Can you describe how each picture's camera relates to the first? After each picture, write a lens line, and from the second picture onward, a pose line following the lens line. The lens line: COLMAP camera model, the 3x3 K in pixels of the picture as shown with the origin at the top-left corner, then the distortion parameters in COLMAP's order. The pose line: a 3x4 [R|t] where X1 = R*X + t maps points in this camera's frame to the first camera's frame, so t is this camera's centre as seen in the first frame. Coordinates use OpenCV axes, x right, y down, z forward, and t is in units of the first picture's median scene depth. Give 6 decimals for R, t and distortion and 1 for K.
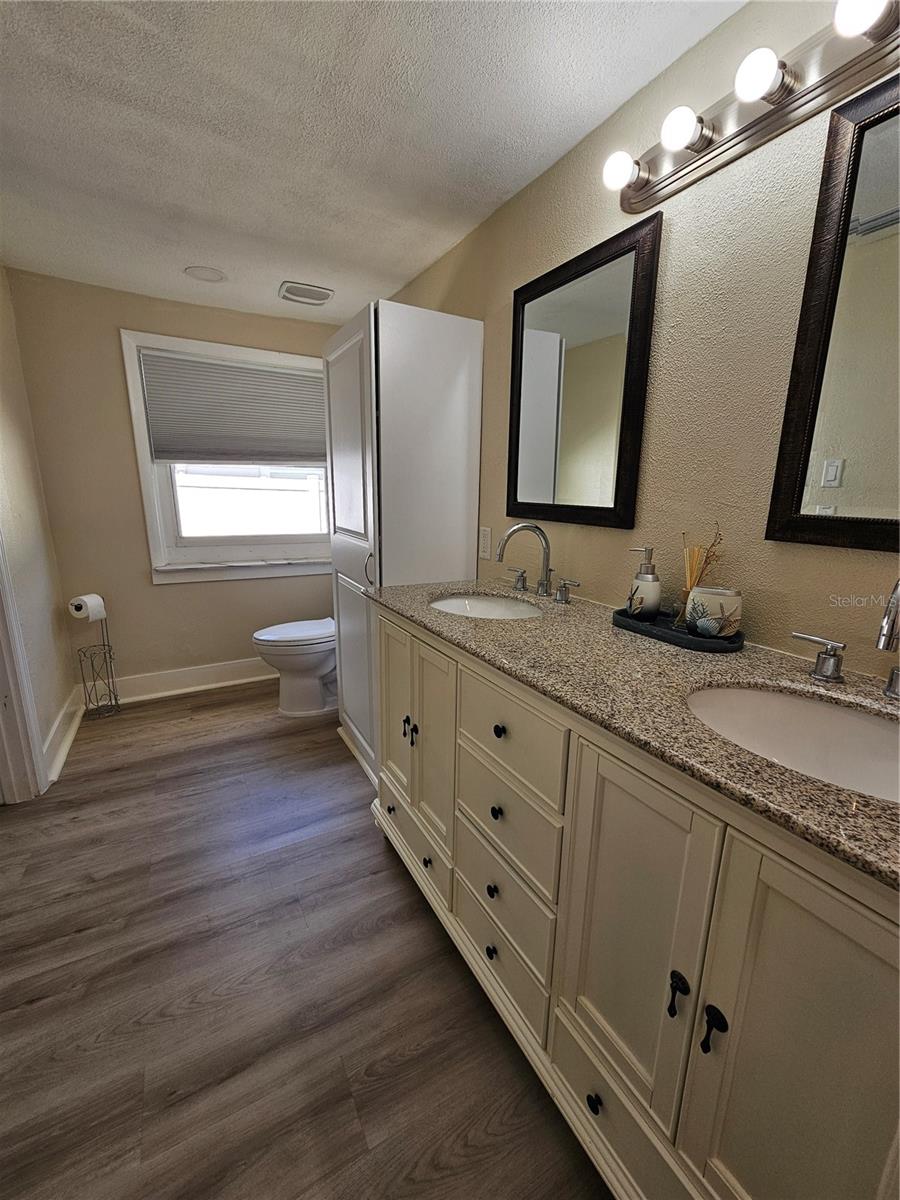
lens RADIAL K [[495.6, 0, 449.1], [0, 495.6, 607.2], [0, 0, 1]] dist [0.000843, 0.000037]
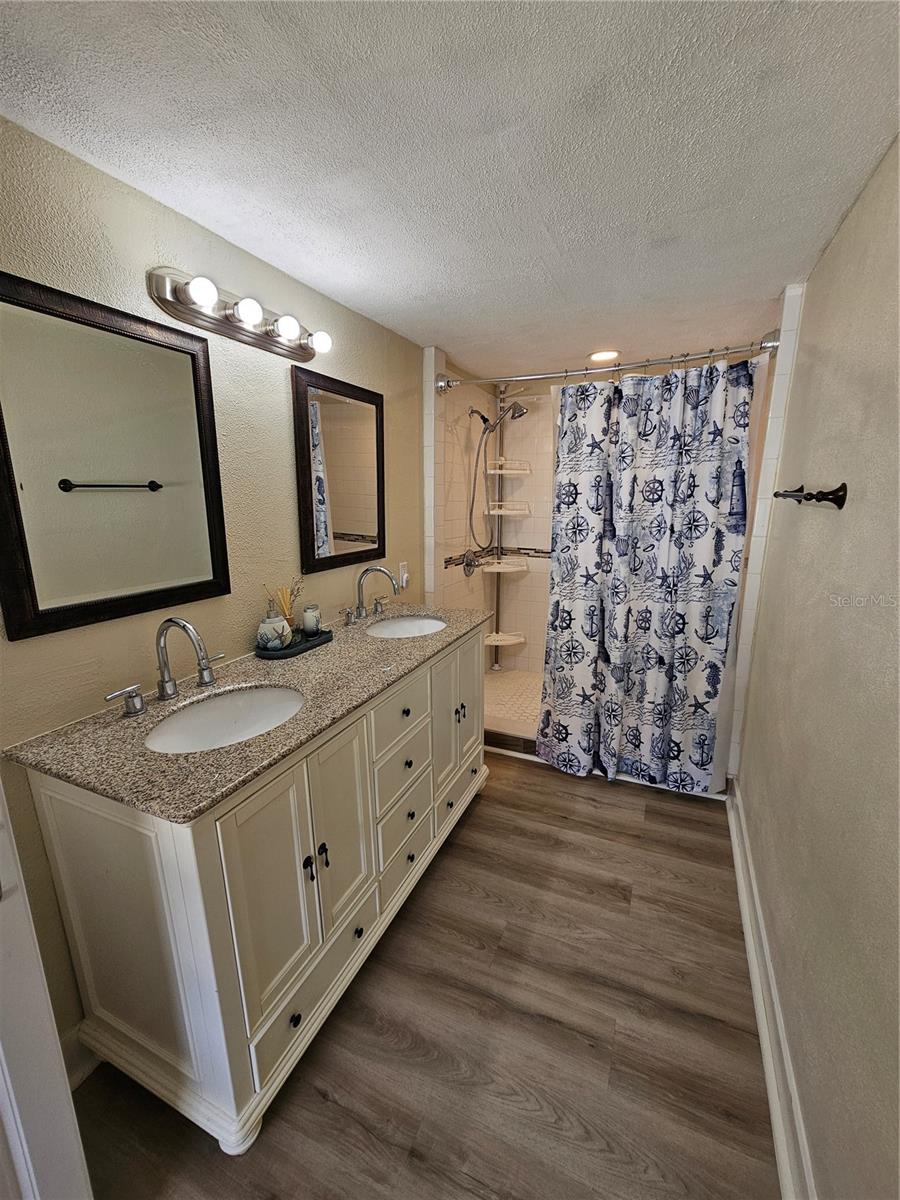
lens RADIAL K [[495.6, 0, 450.1], [0, 495.6, 600.5], [0, 0, 1]] dist [0.000843, 0.000037]
pose [[-0.599777, -0.184335, 0.778645, -1.042124], [0.174568, 0.919519, 0.352152, -0.555378], [-0.780893, 0.347139, -0.519327, 1.440818]]
